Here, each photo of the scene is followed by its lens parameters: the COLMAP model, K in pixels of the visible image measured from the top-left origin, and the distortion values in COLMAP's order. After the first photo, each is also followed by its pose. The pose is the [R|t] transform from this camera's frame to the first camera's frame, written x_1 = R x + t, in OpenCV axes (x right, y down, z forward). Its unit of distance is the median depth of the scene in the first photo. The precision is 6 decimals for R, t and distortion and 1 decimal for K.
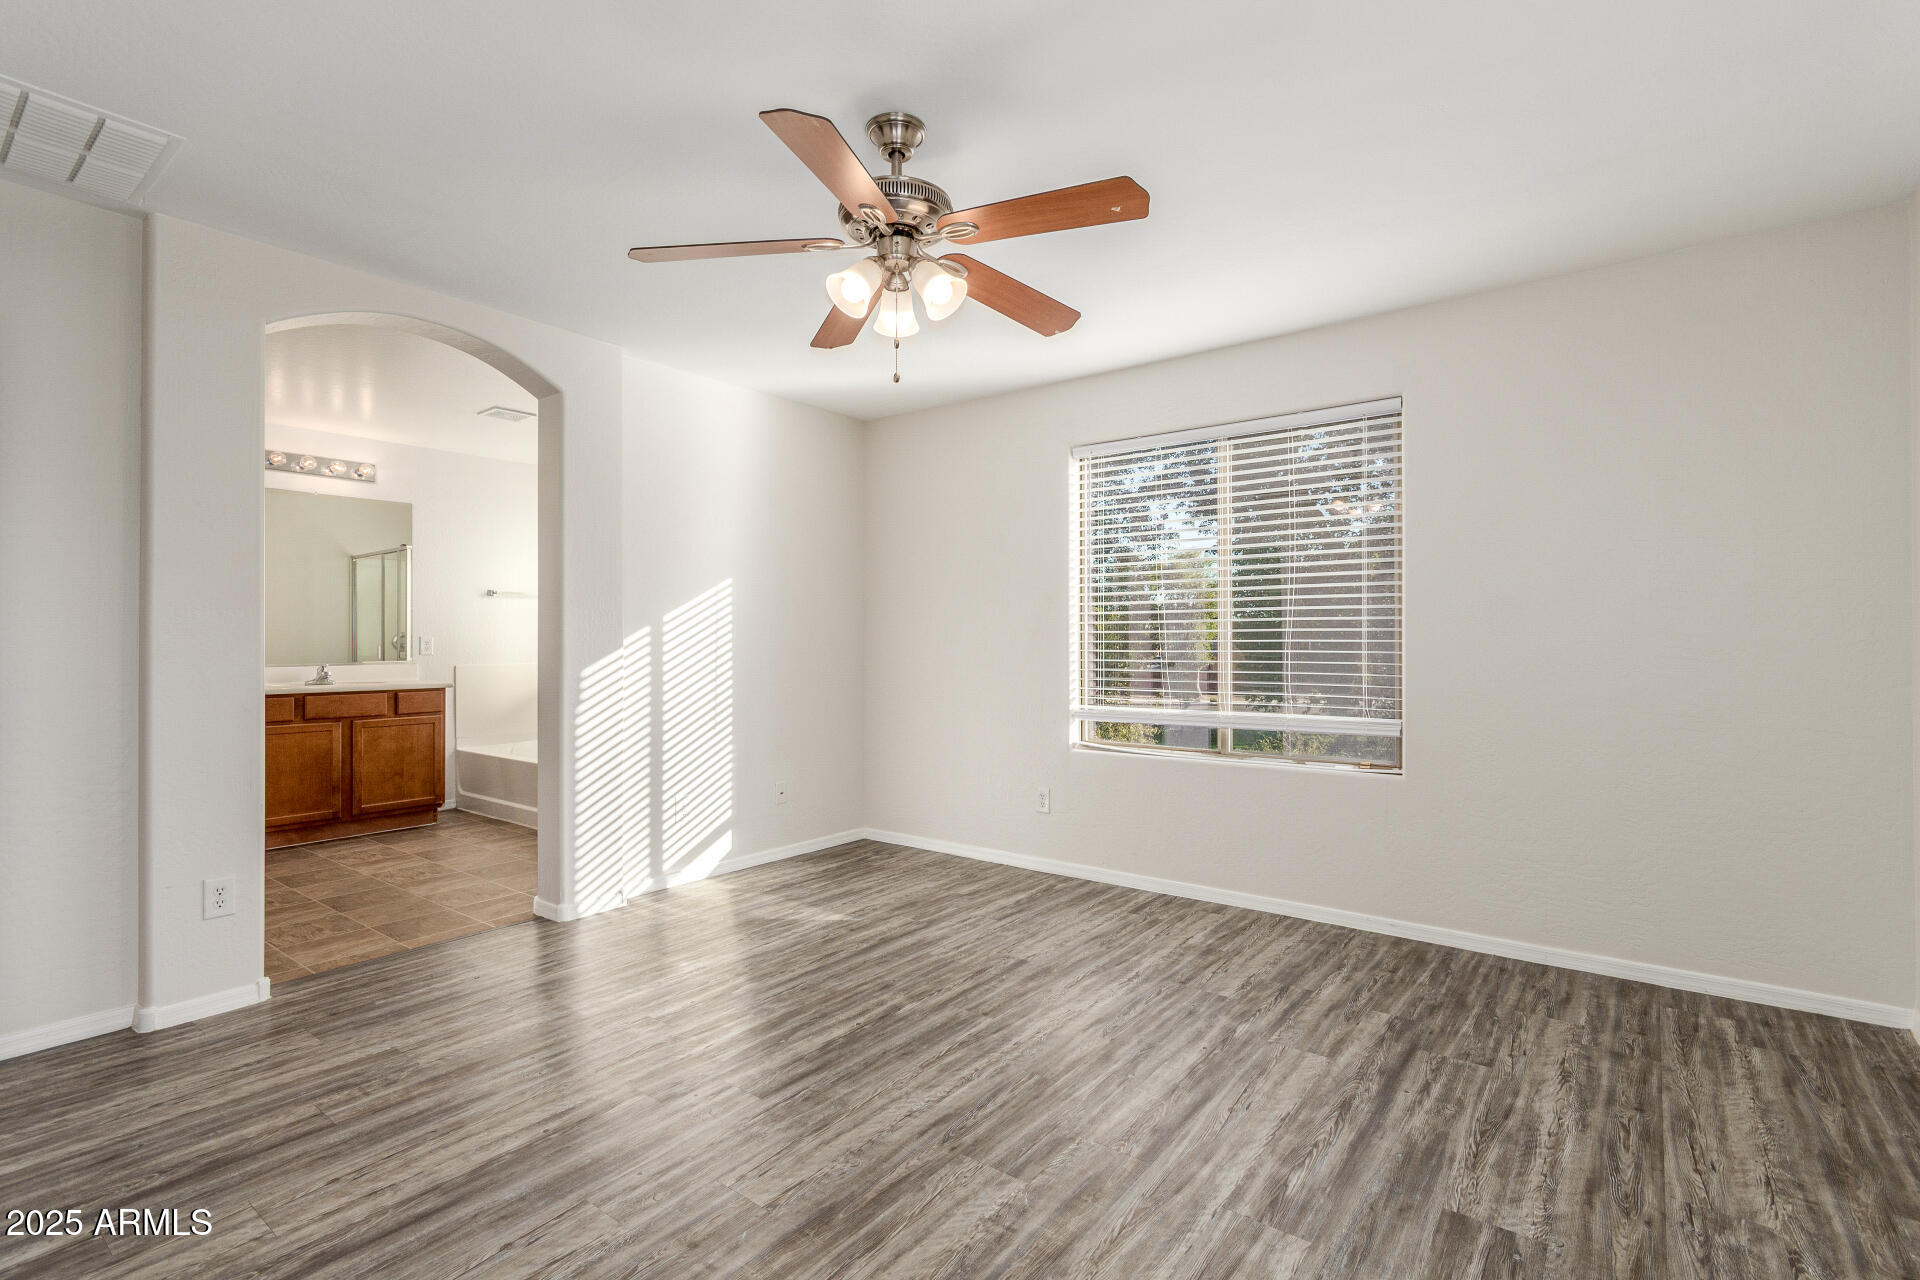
lens RADIAL K [[892.0, 0, 926.6], [0, 892.0, 637.7], [0, 0, 1]] dist [0.006192, 0.000117]
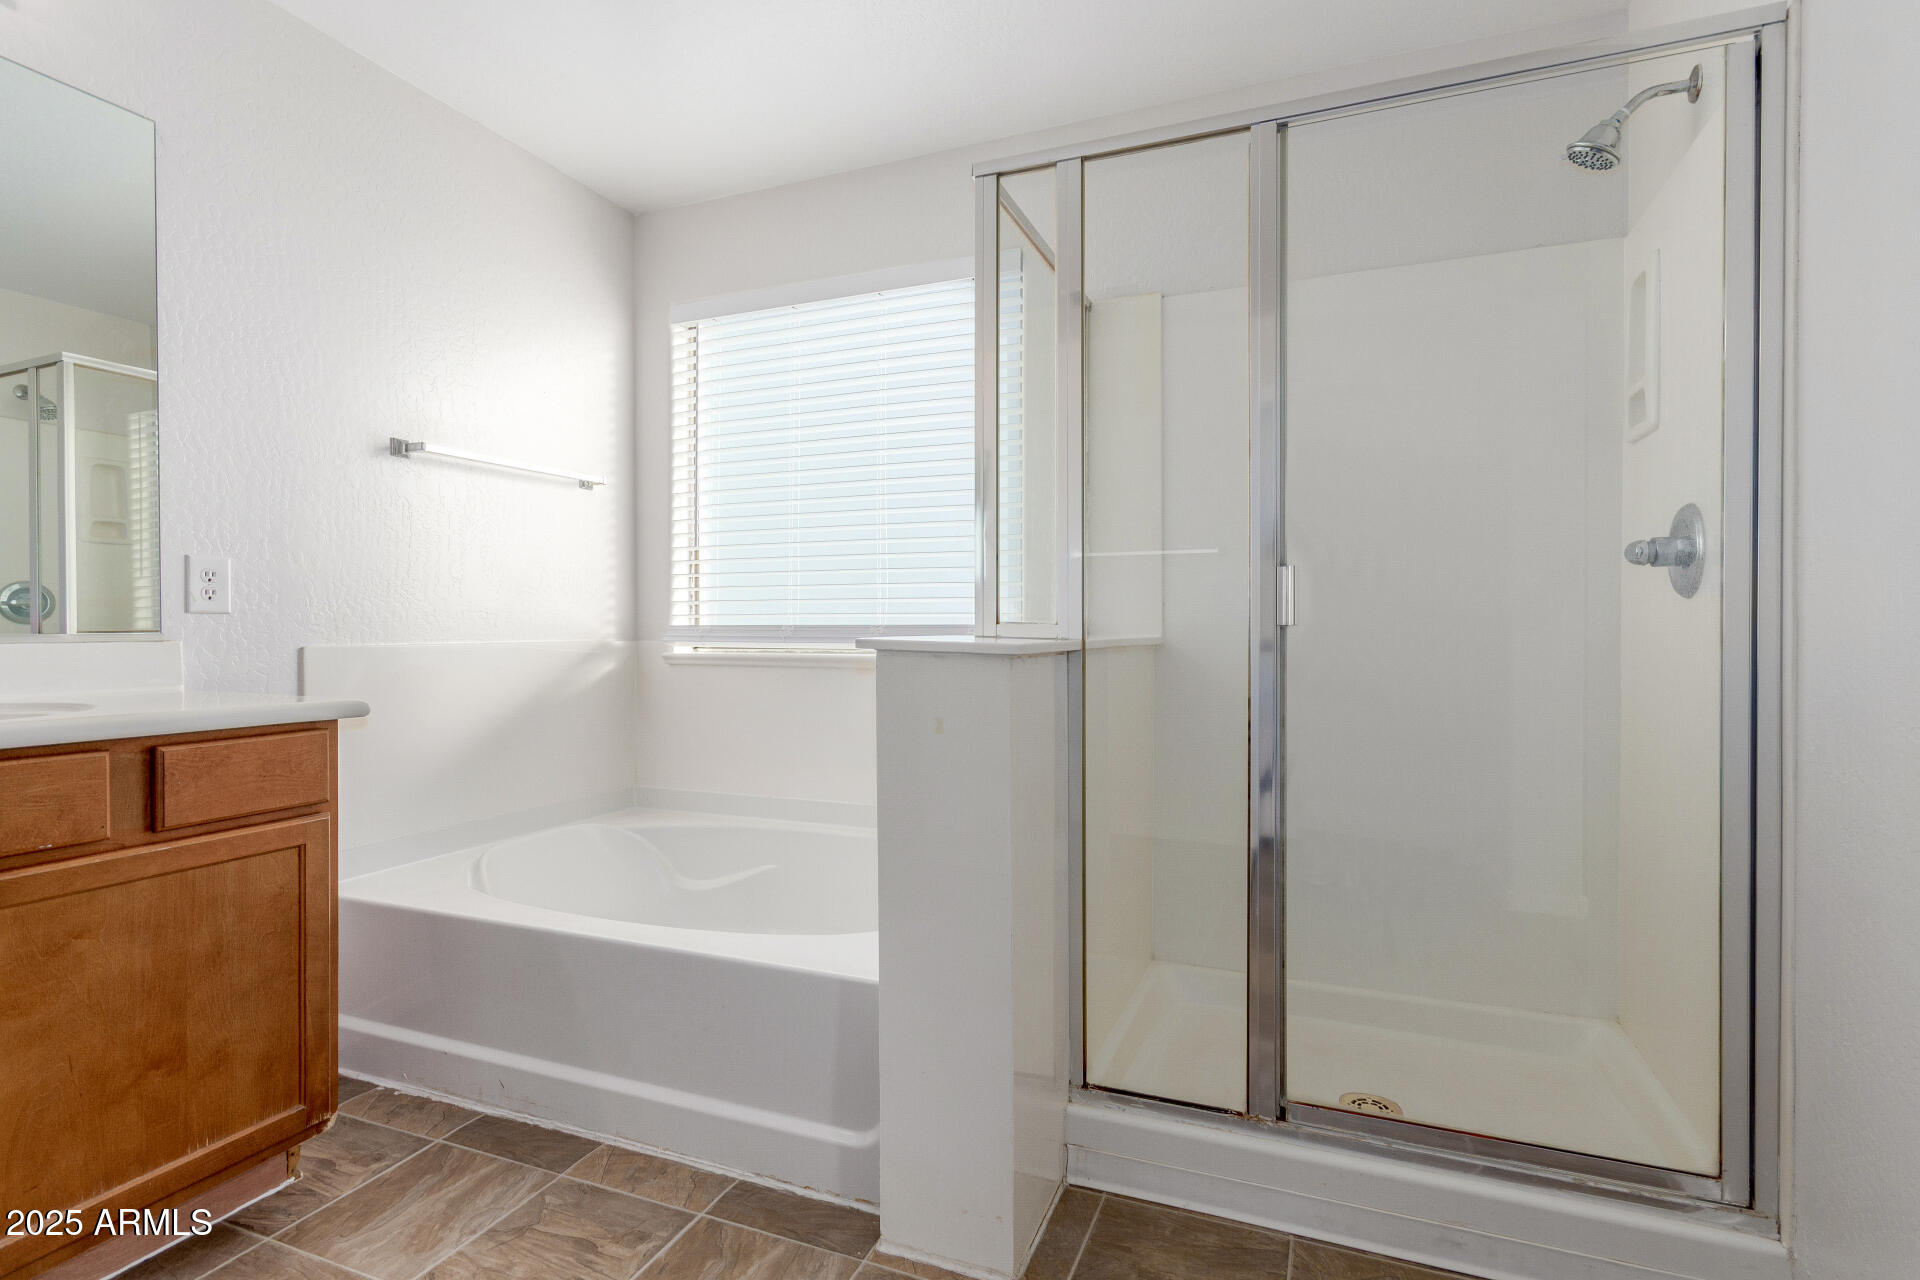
lens RADIAL K [[892.0, 0, 950.5], [0, 892.0, 634.5], [0, 0, 1]] dist [0.006192, 0.000117]
pose [[0.951189, -0.002446, 0.308600, -0.572767], [-0.000173, 0.999964, 0.008460, 0.033871], [-0.308609, -0.008101, 0.951154, 0.862457]]
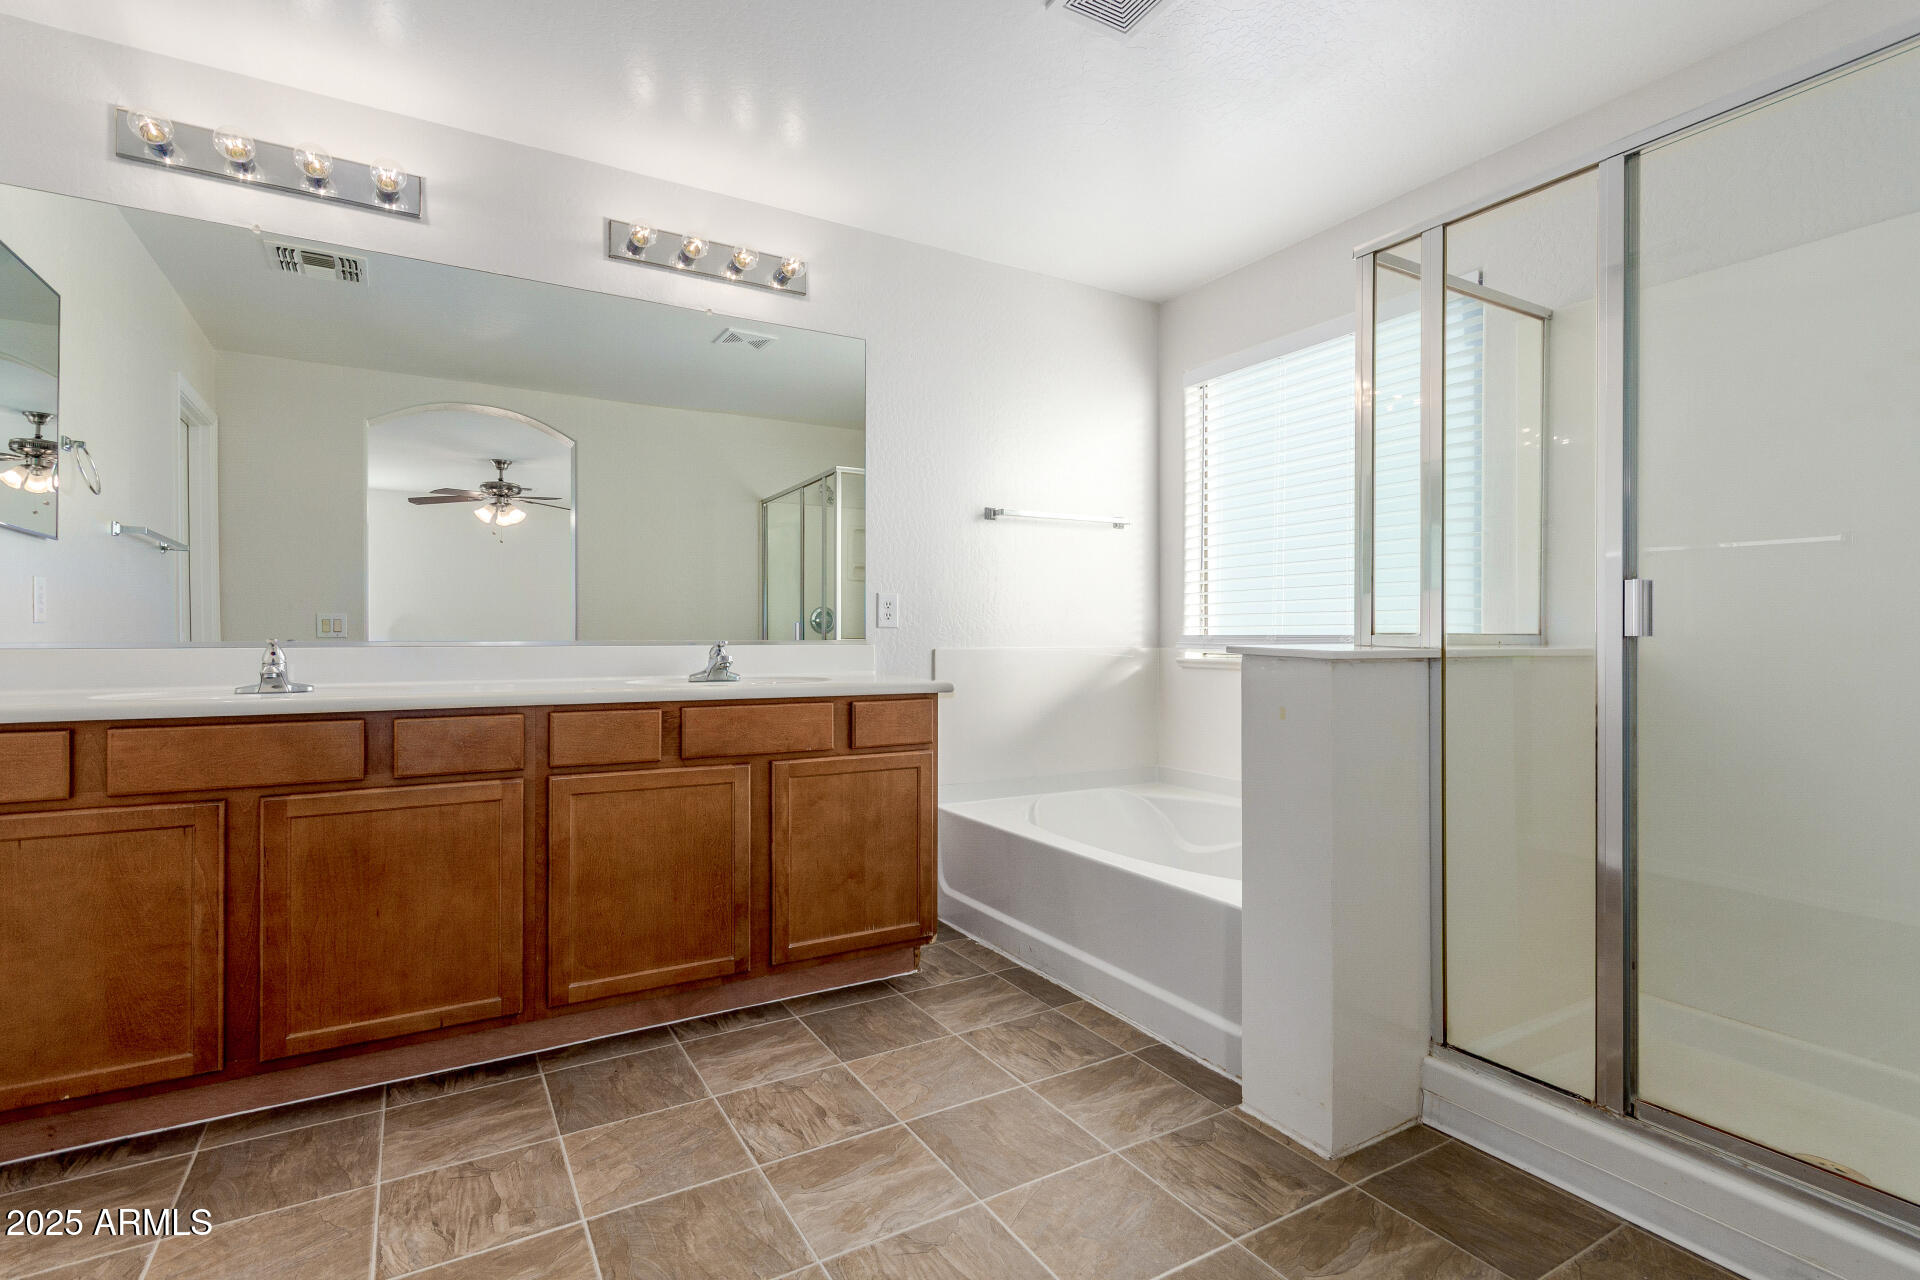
lens RADIAL K [[892.0, 0, 964.6], [0, 892.0, 641.3], [0, 0, 1]] dist [0.006192, 0.000117]
pose [[0.941928, 0.004206, -0.335788, -0.478797], [-0.002113, 0.999976, 0.006599, 0.033314], [0.335807, -0.005506, 0.941915, 0.729641]]
